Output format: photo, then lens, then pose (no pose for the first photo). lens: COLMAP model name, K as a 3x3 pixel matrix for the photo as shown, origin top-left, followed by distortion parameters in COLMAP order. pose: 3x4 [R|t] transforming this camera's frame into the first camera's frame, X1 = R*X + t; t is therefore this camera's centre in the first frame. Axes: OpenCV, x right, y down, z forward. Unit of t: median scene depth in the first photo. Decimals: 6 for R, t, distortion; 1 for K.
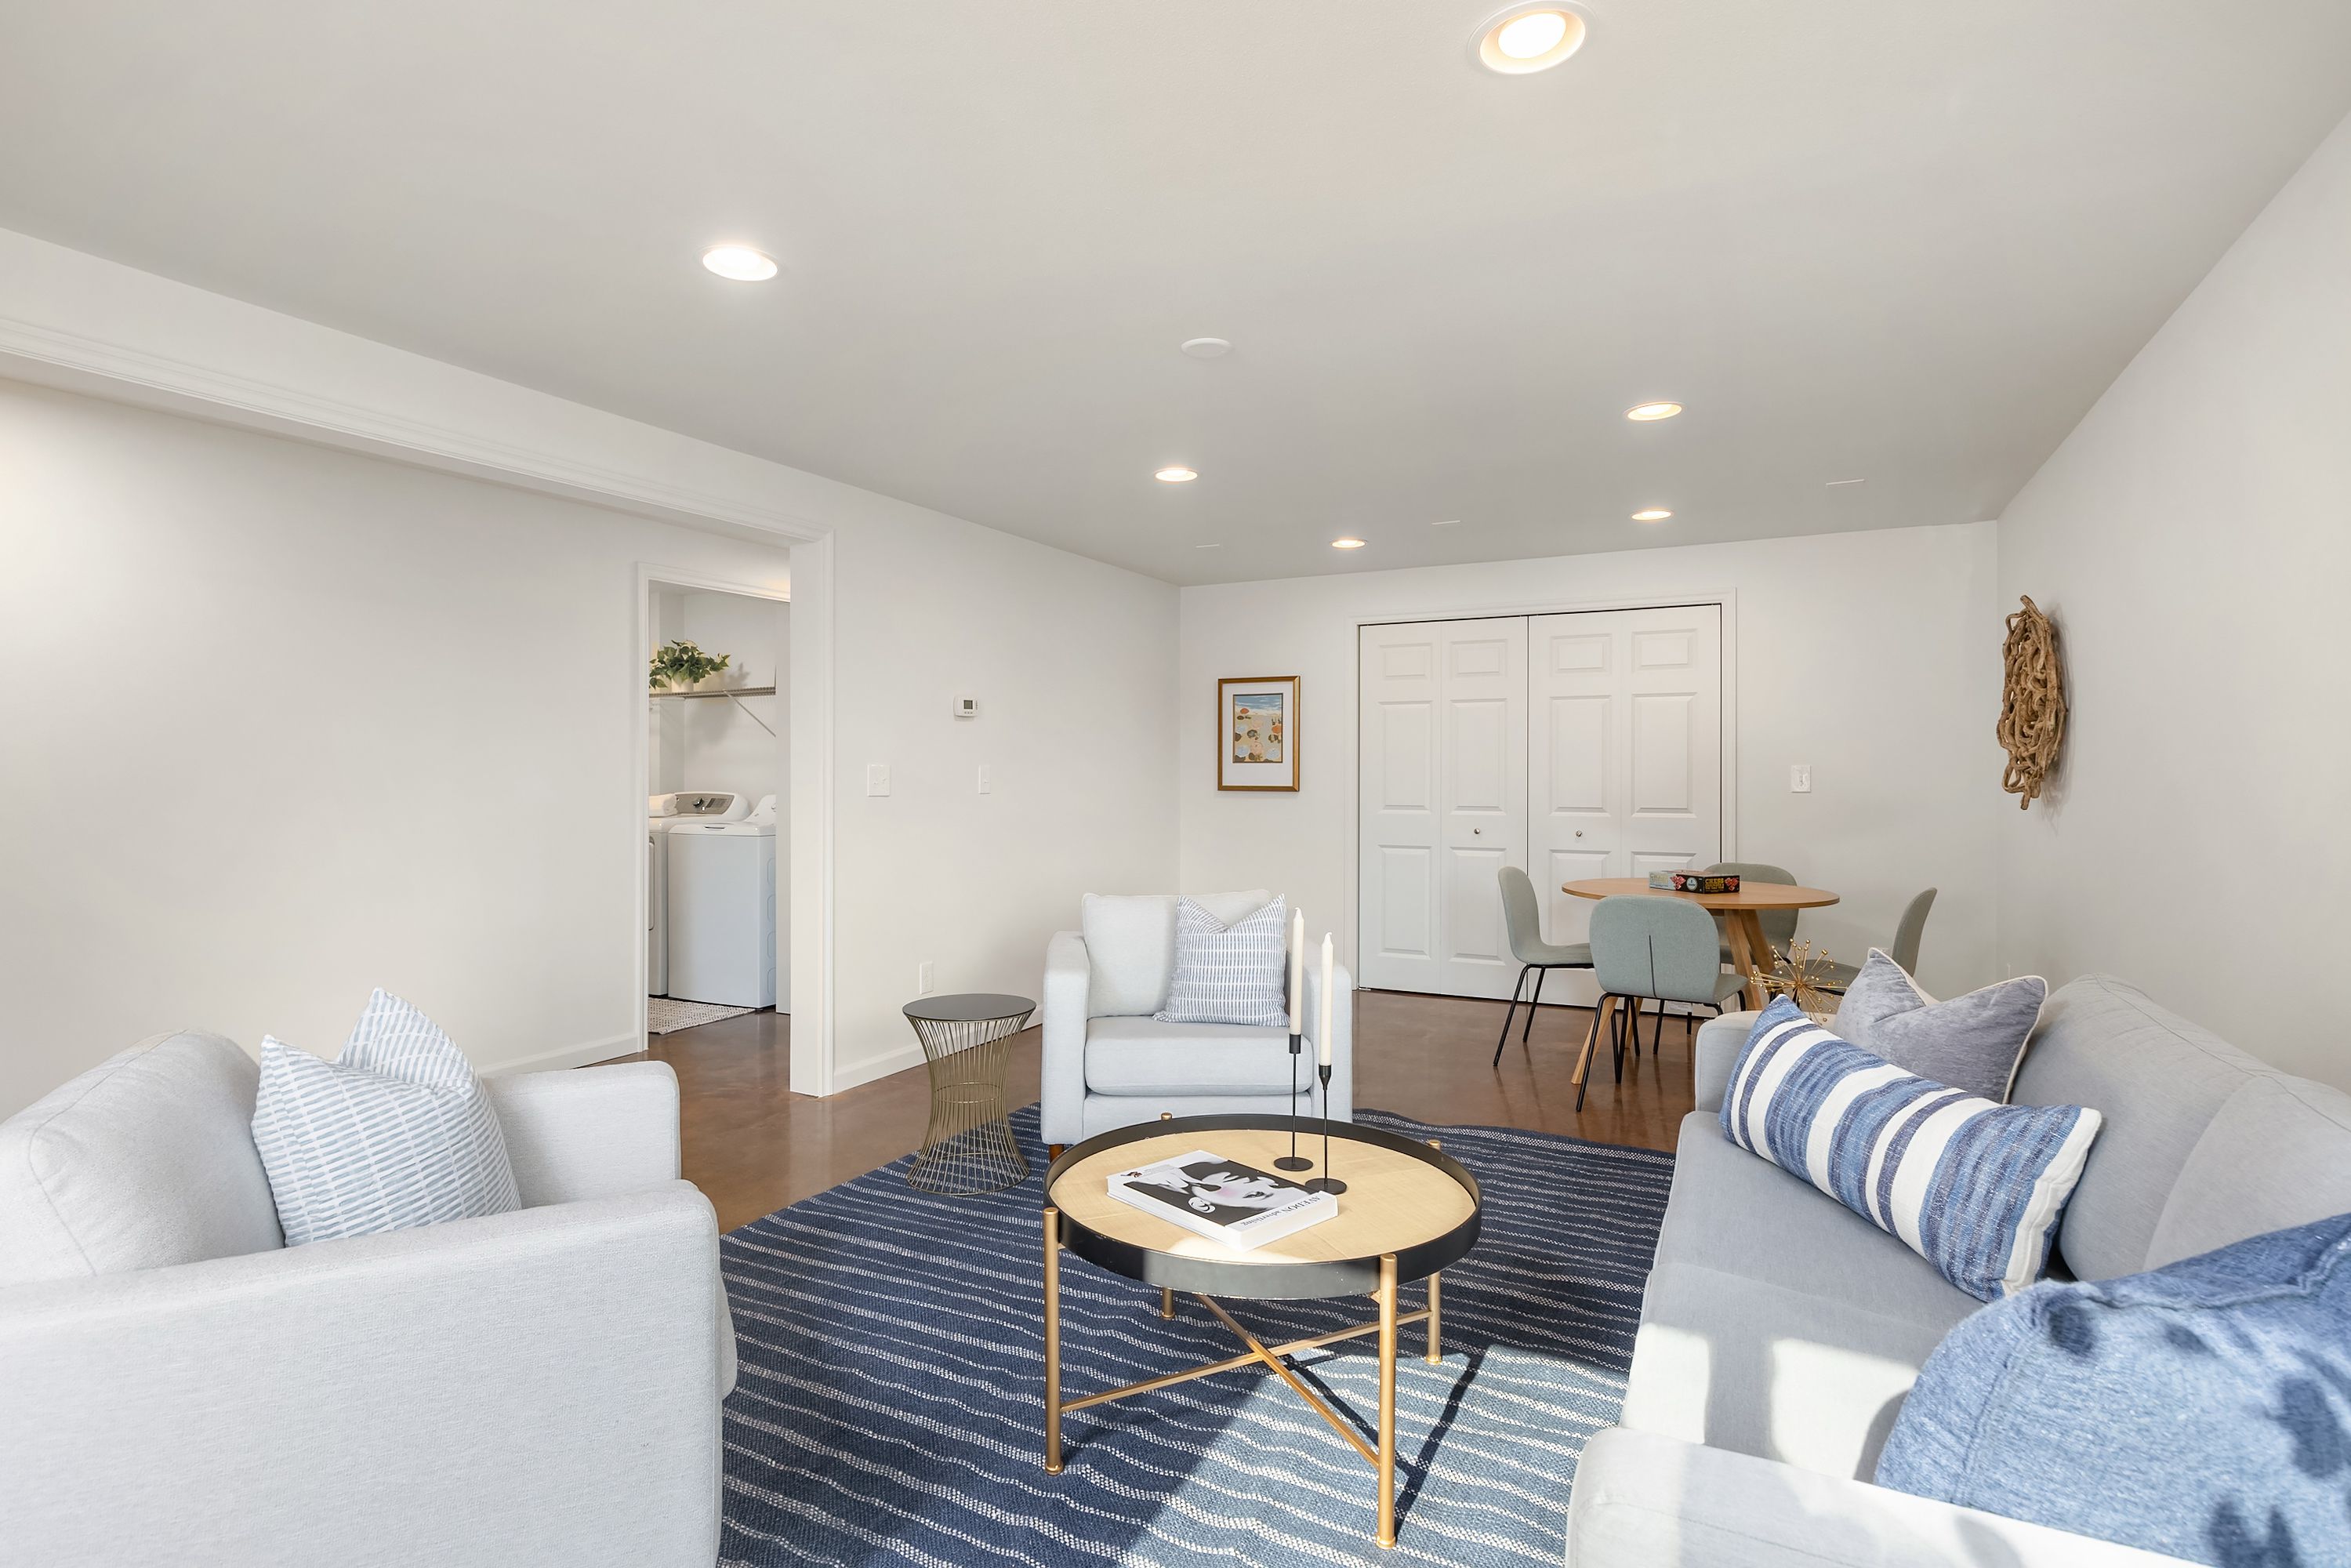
lens RADIAL K [[1178.1, 0, 1172.9], [0, 1178.1, 775.9], [0, 0, 1]] dist [0.004386, 0.000222]
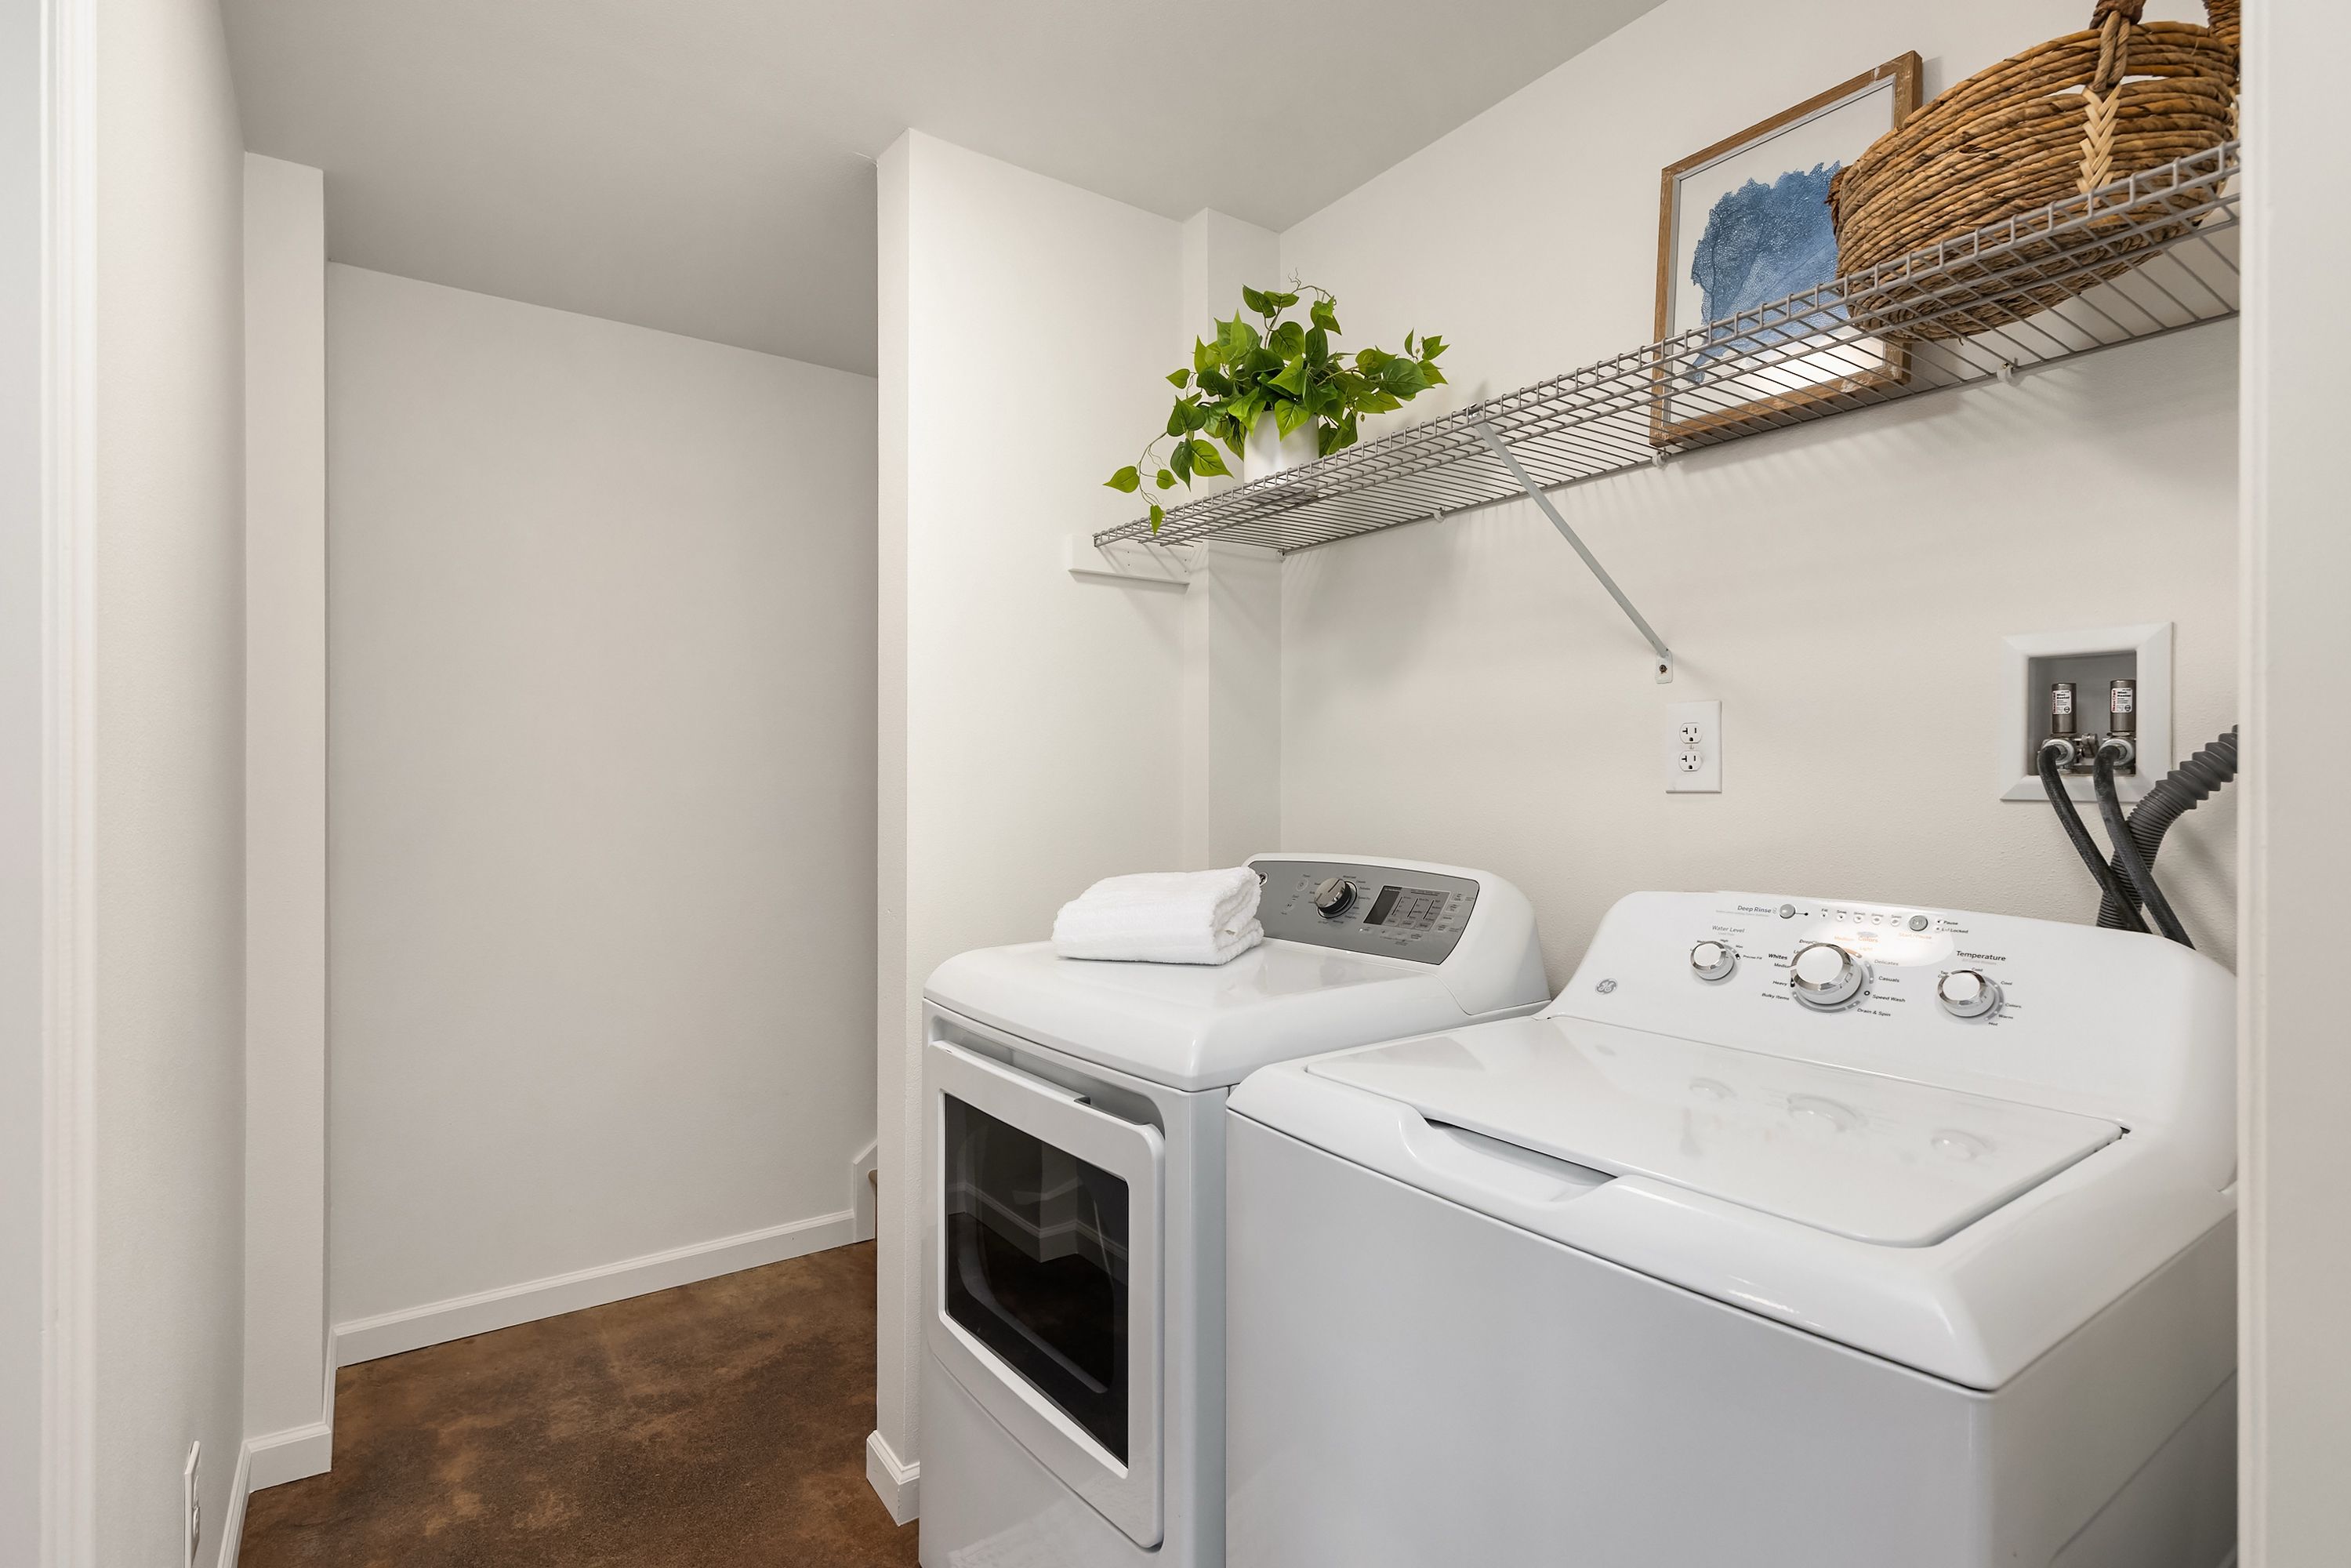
lens RADIAL K [[1129.3, 0, 1171.8], [0, 1129.3, 785.0], [0, 0, 1]] dist [-0.000304, 0.001280]
pose [[0.895313, -0.002810, -0.445429, -0.324874], [0.002042, 0.999995, -0.002205, -0.002119], [0.445434, 0.001064, 0.895314, 0.761020]]
